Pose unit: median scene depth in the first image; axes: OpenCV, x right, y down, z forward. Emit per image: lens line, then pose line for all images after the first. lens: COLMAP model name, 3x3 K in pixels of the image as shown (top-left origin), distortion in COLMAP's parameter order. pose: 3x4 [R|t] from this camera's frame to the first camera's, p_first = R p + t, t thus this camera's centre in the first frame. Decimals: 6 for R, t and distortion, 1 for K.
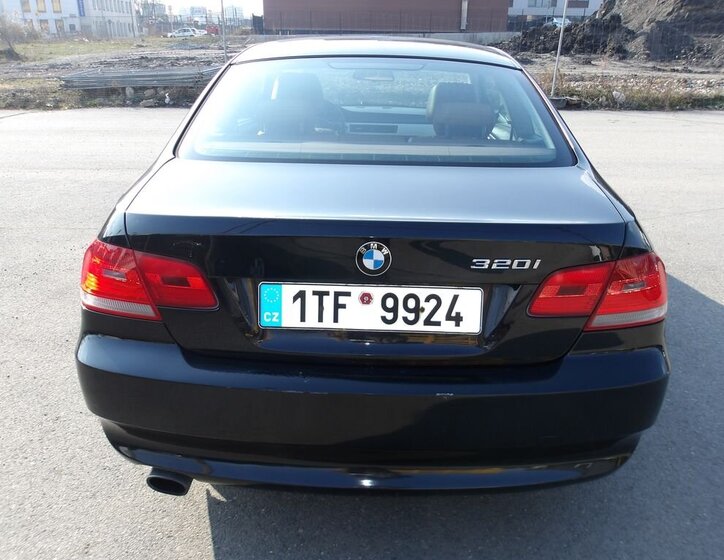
lens RADIAL K [[636.9, 0, 349.4], [0, 636.9, 282.8], [0, 0, 1]] dist [0.006909, 0.008448]
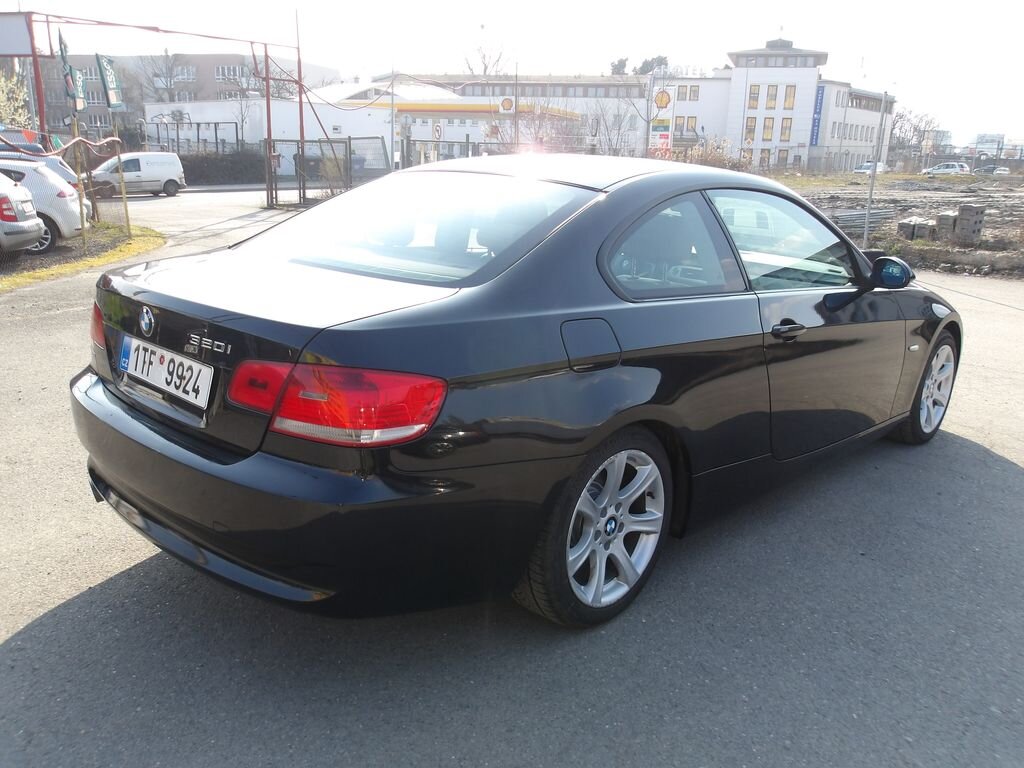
lens RADIAL K [[876.0, 0, 521.9], [0, 876.0, 372.6], [0, 0, 1]] dist [0.001822, 0.022341]
pose [[0.752517, 0.176954, -0.634354, 0.921538], [-0.265615, 0.962958, -0.046473, -0.031460], [0.602633, 0.203466, 0.771644, 0.102760]]
